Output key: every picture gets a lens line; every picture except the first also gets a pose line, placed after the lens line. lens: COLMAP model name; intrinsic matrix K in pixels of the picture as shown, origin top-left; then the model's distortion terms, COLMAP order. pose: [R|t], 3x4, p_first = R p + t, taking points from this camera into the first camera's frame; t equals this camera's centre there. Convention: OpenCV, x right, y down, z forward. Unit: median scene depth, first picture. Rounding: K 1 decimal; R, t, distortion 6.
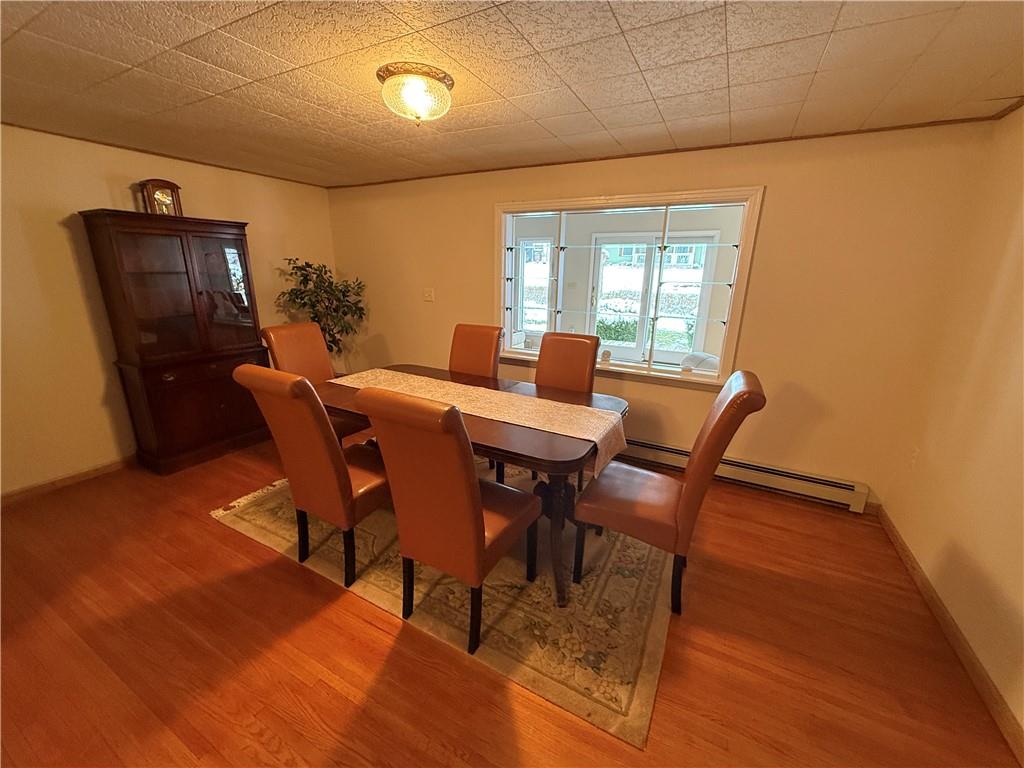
lens RADIAL K [[406.9, 0, 510.3], [0, 406.9, 383.9], [0, 0, 1]] dist [-0.002743, 0.000141]
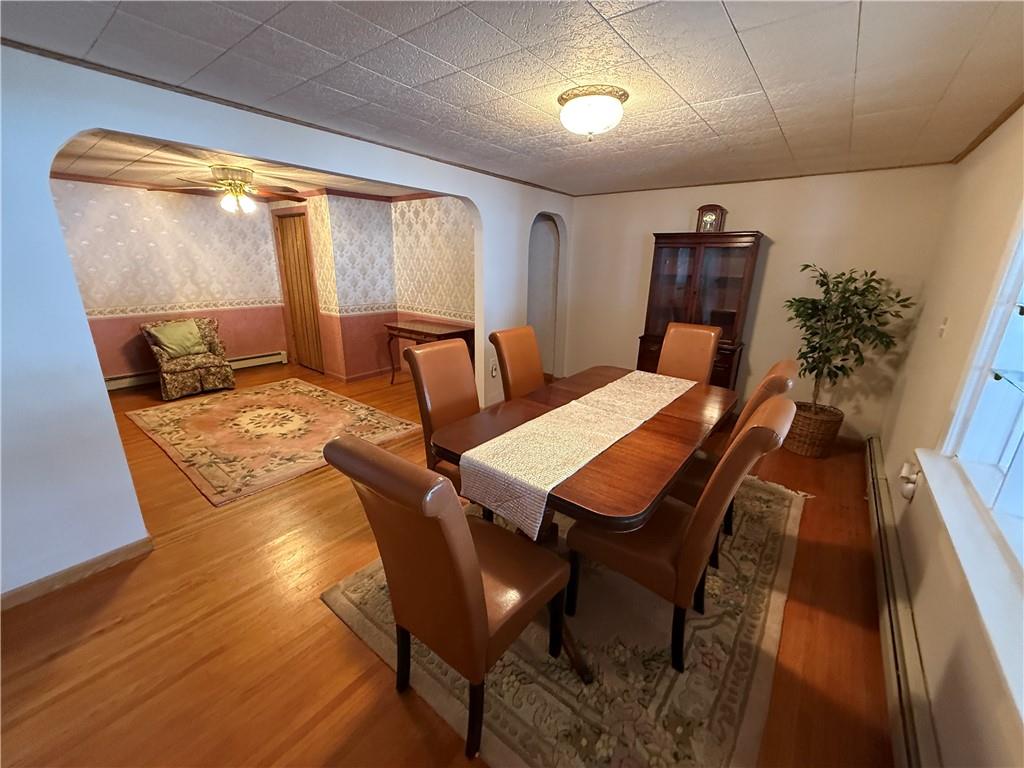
lens RADIAL K [[406.9, 0, 512.0], [0, 406.9, 382.4], [0, 0, 1]] dist [-0.002743, 0.000141]
pose [[-0.162786, 0.267166, -0.949802, 0.936261], [-0.292279, 0.906378, 0.305045, -0.294429], [0.942377, 0.327264, -0.069458, 1.007613]]
